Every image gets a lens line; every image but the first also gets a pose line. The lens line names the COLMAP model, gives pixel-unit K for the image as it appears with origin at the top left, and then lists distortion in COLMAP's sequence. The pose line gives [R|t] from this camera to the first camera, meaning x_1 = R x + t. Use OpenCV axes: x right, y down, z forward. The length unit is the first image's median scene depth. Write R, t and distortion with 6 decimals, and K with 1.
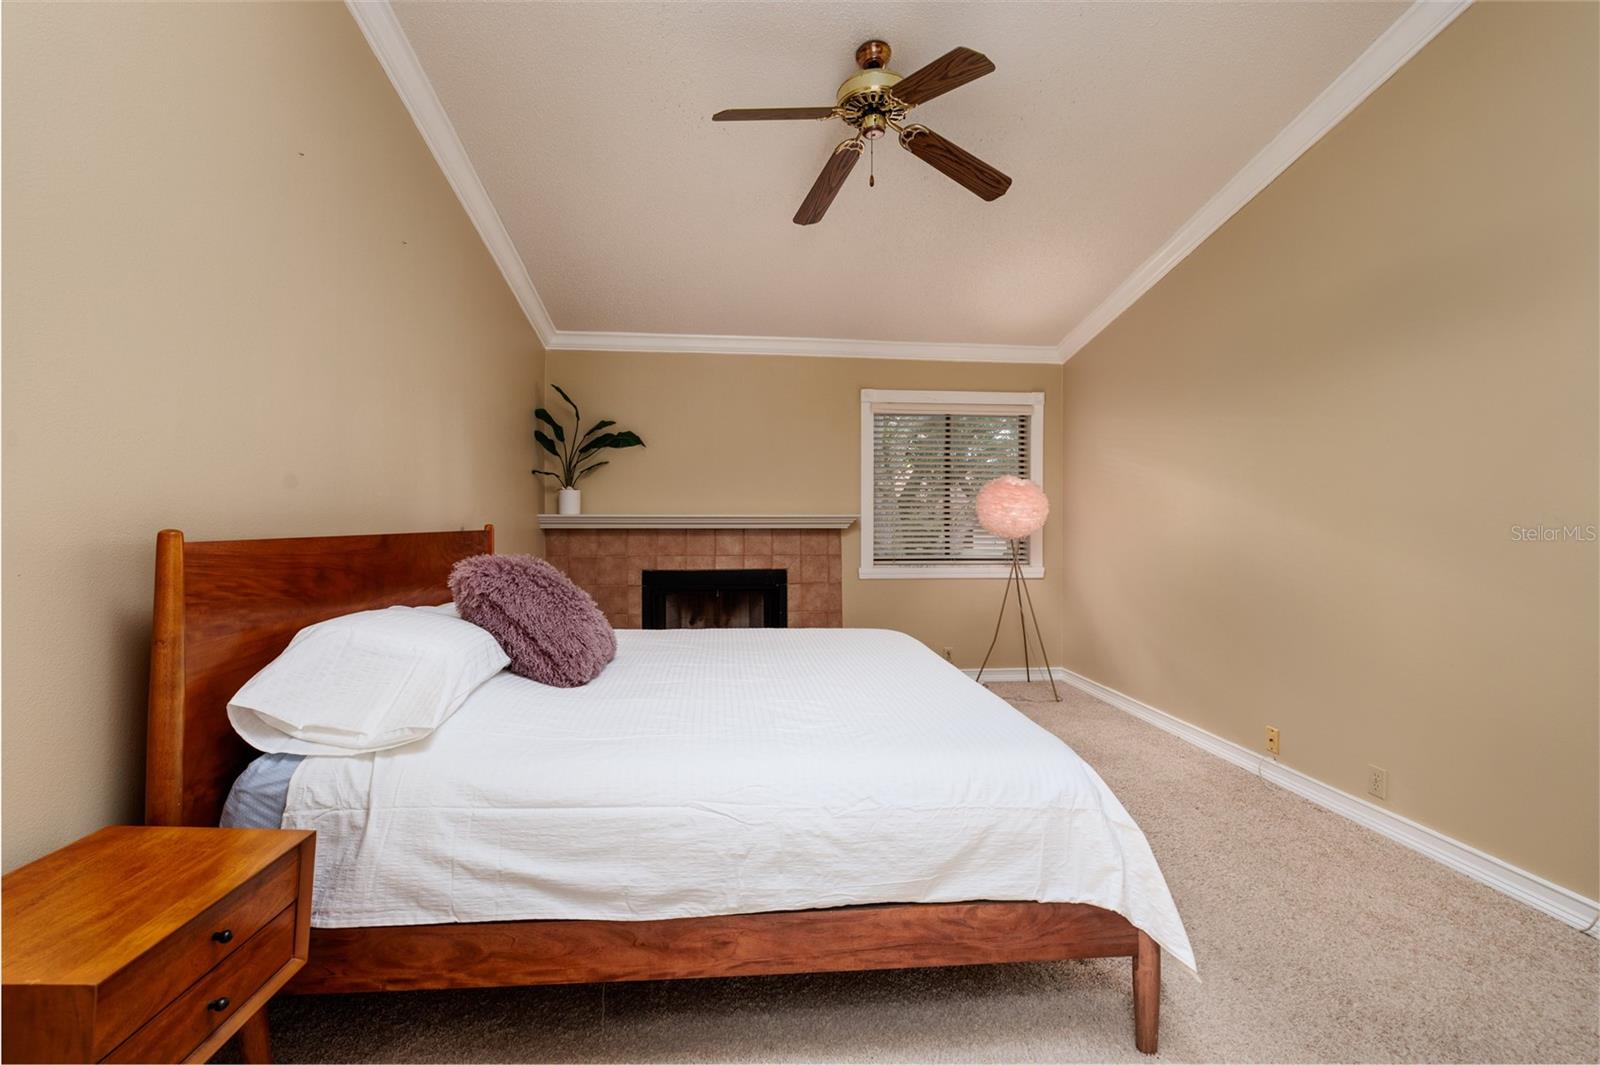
lens RADIAL K [[684.7, 0, 800.8], [0, 684.7, 523.2], [0, 0, 1]] dist [0.008272, -0.001626]
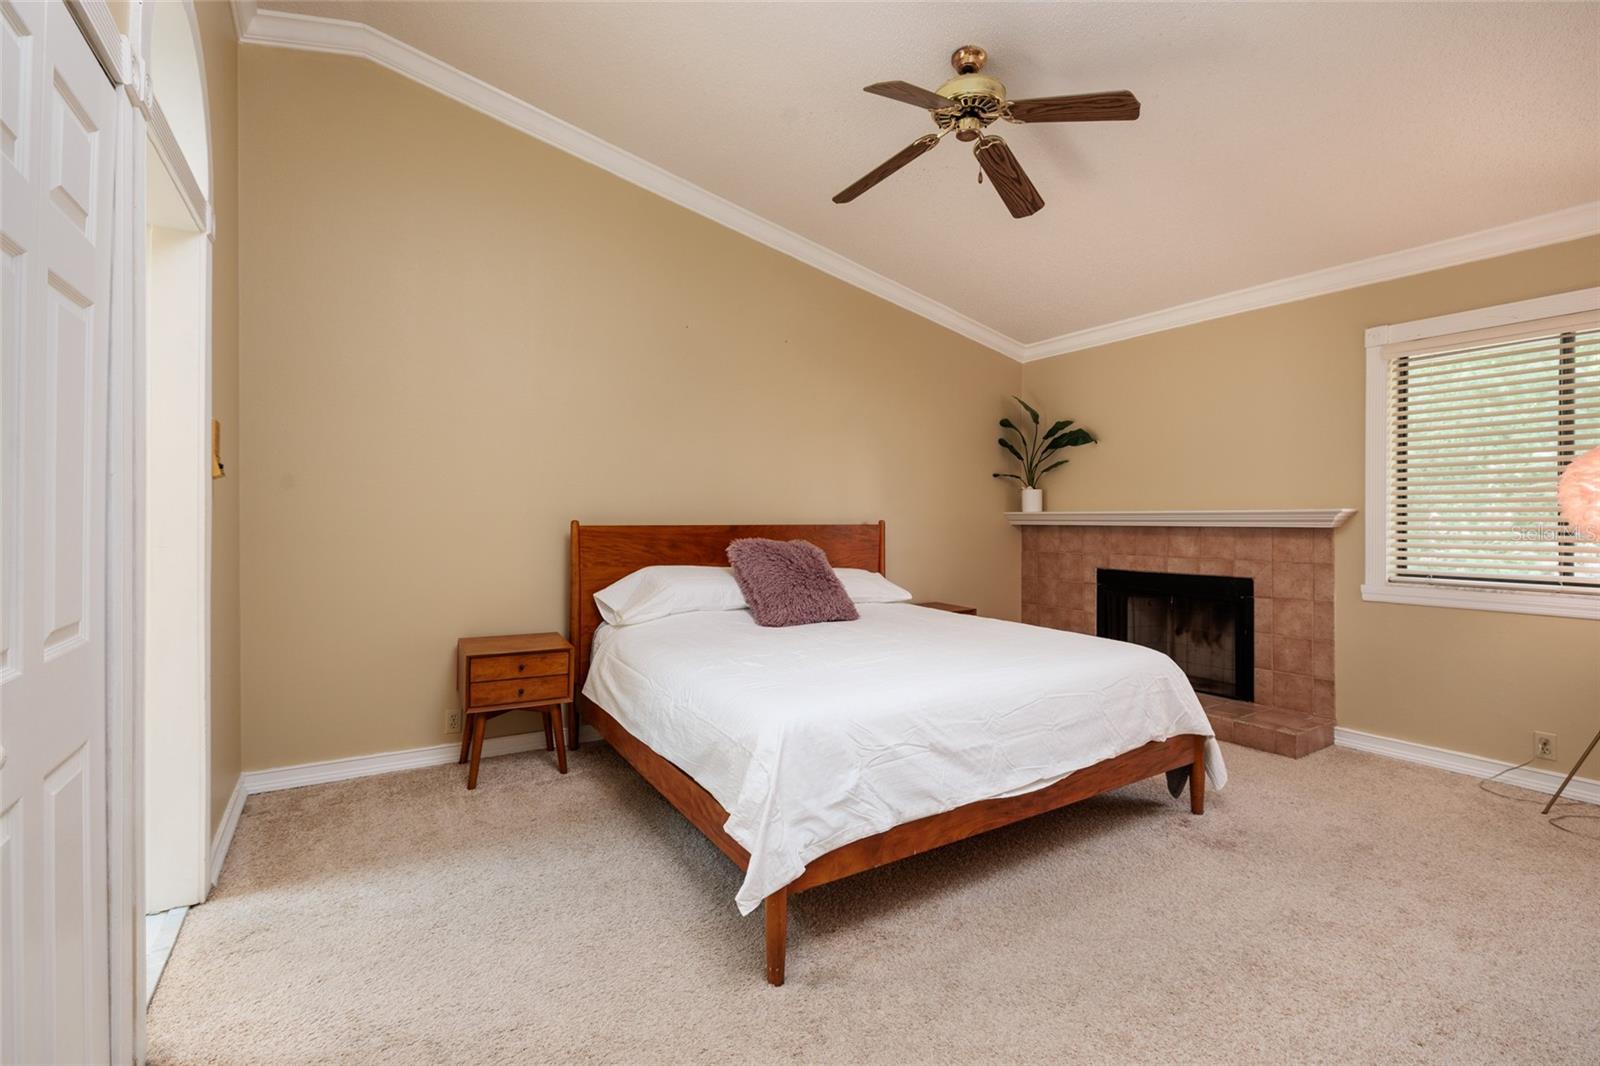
lens RADIAL K [[713.1, 0, 797.8], [0, 713.1, 526.7], [0, 0, 1]] dist [-0.003382, 0.001304]
pose [[0.451307, 0.009507, -0.892318, 0.486394], [-0.004258, 0.999955, 0.008501, 0.002176], [0.892359, -0.000037, 0.451327, 0.156308]]
